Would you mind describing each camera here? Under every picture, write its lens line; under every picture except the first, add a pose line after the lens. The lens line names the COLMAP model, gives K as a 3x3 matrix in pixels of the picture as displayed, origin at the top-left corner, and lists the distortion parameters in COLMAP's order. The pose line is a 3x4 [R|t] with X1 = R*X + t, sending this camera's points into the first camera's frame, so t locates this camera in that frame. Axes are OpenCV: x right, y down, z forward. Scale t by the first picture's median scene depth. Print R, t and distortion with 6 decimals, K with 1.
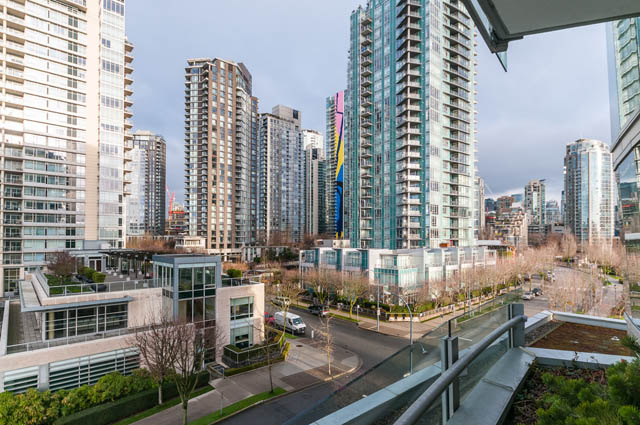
lens RADIAL K [[327.4, 0, 313.8], [0, 327.4, 232.3], [0, 0, 1]] dist [-0.001928, -0.000163]
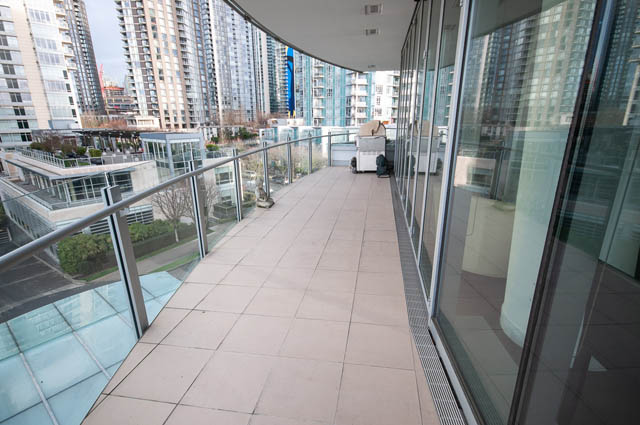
lens RADIAL K [[328.0, 0, 320.1], [0, 328.0, 214.7], [0, 0, 1]] dist [0.013155, -0.001628]
pose [[0.985399, -0.055494, 0.160964, -0.031095], [0.004469, 0.953497, 0.301370, -0.001046], [-0.170203, -0.296250, 0.939823, -0.132613]]
